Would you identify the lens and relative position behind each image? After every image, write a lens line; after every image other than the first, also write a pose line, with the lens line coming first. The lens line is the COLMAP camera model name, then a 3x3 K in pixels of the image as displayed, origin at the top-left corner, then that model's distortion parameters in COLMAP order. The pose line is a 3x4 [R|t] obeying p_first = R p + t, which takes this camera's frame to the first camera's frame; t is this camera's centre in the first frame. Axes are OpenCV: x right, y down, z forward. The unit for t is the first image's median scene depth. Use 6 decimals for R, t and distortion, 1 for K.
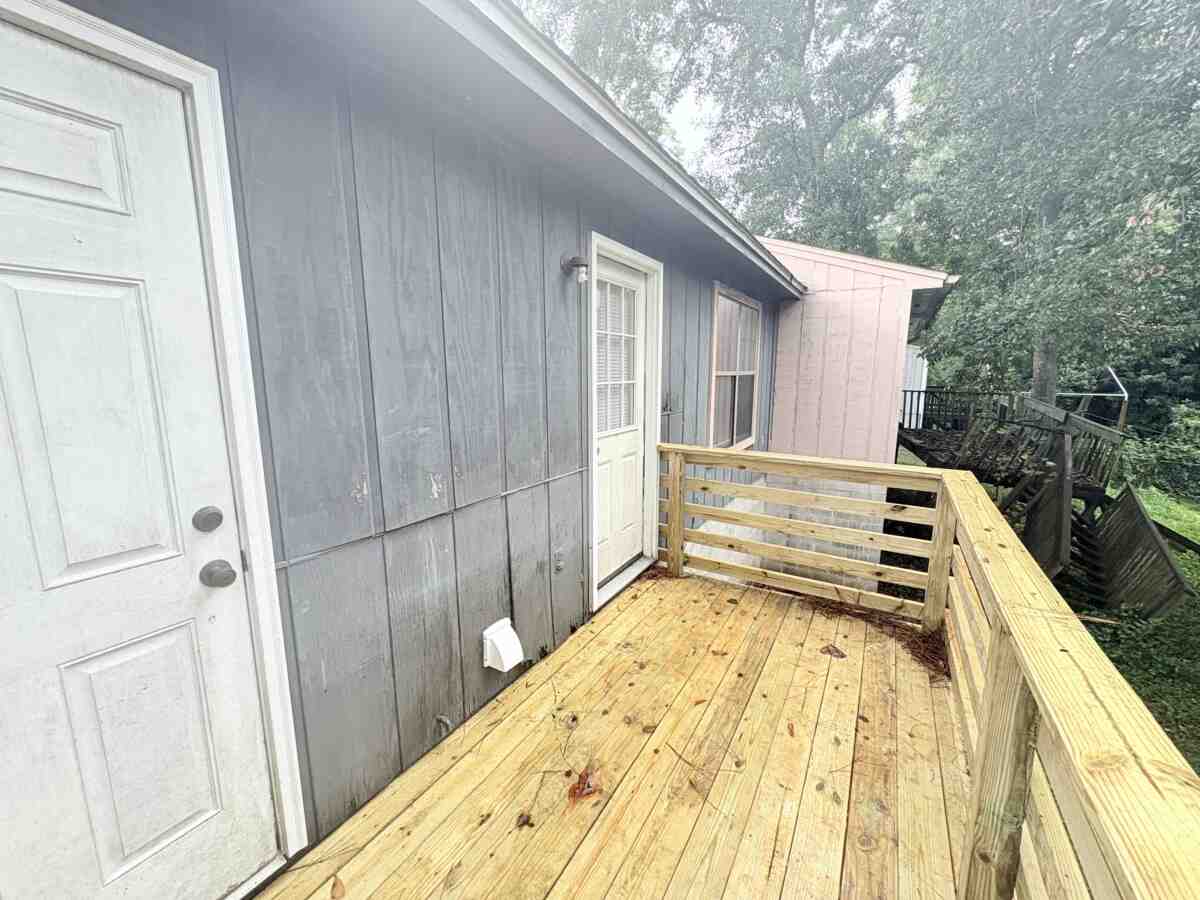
lens RADIAL K [[478.0, 0, 598.8], [0, 478.0, 447.2], [0, 0, 1]] dist [0.000470, 0.000308]
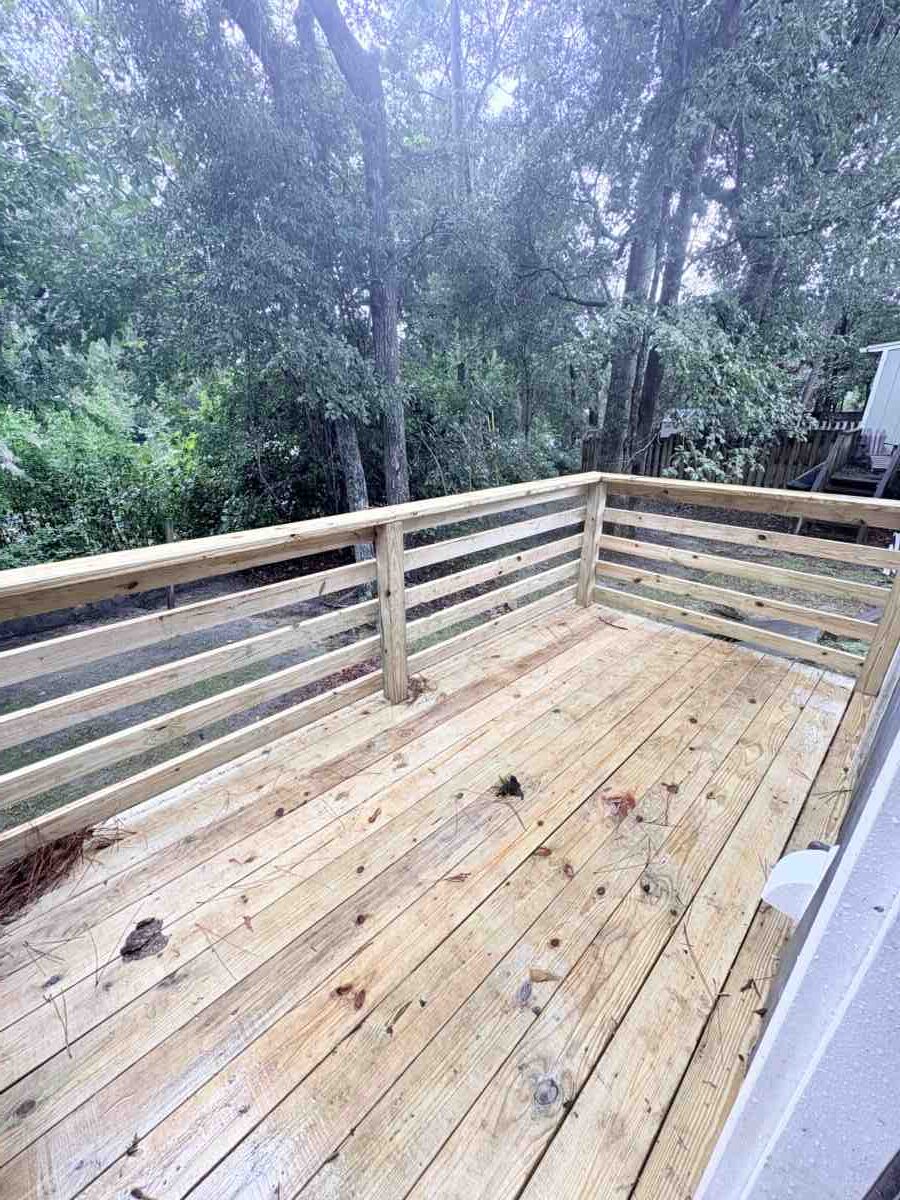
lens RADIAL K [[478.0, 0, 449.2], [0, 478.0, 602.1], [0, 0, 1]] dist [0.000470, 0.000308]
pose [[-0.966767, -0.100597, 0.235036, 0.110031], [0.039123, 0.850292, 0.524855, -0.181242], [-0.252648, 0.516607, -0.818099, 1.468692]]
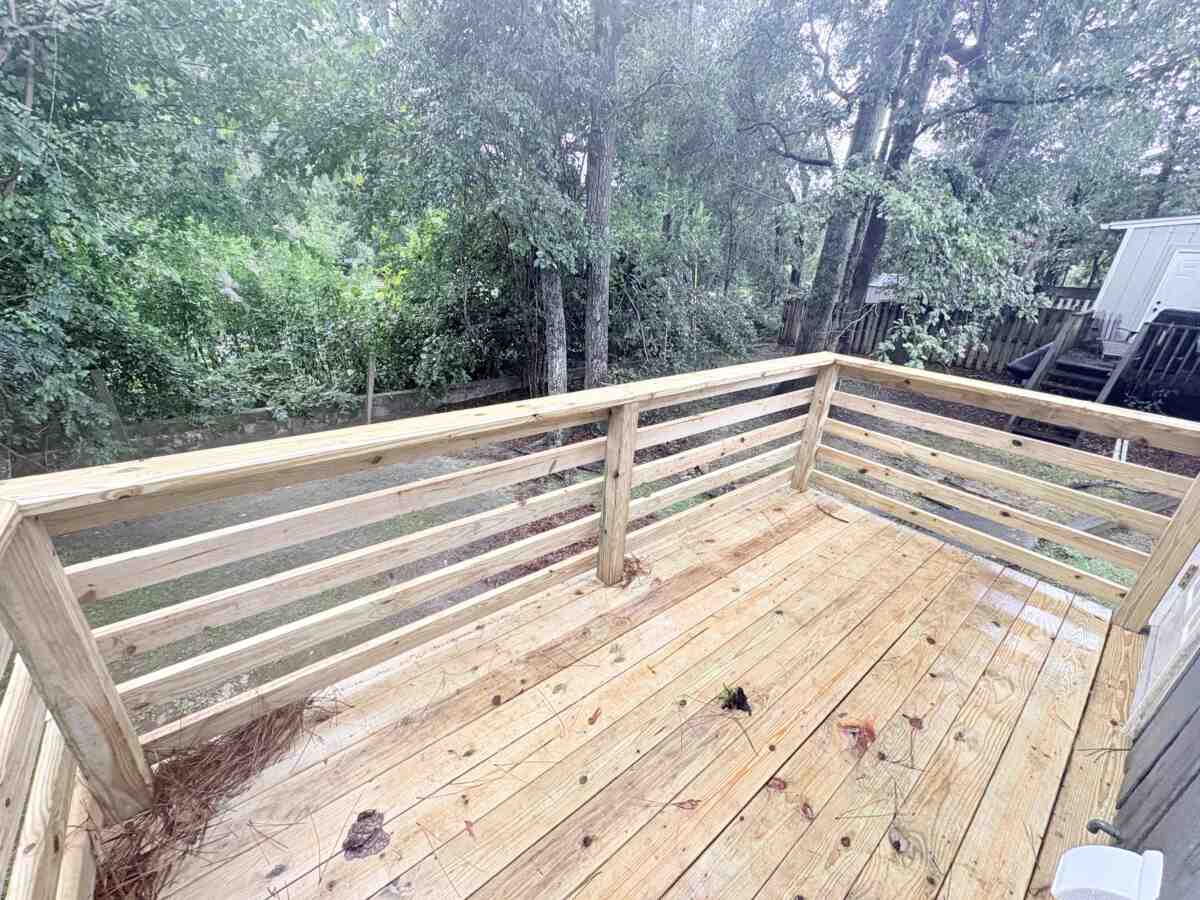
lens RADIAL K [[478.0, 0, 596.0], [0, 478.0, 450.1], [0, 0, 1]] dist [0.000470, 0.000308]
pose [[-0.937804, -0.186647, 0.292724, 0.246260], [-0.003646, 0.848430, 0.529296, -0.229584], [-0.347147, 0.495308, -0.796341, 1.423322]]
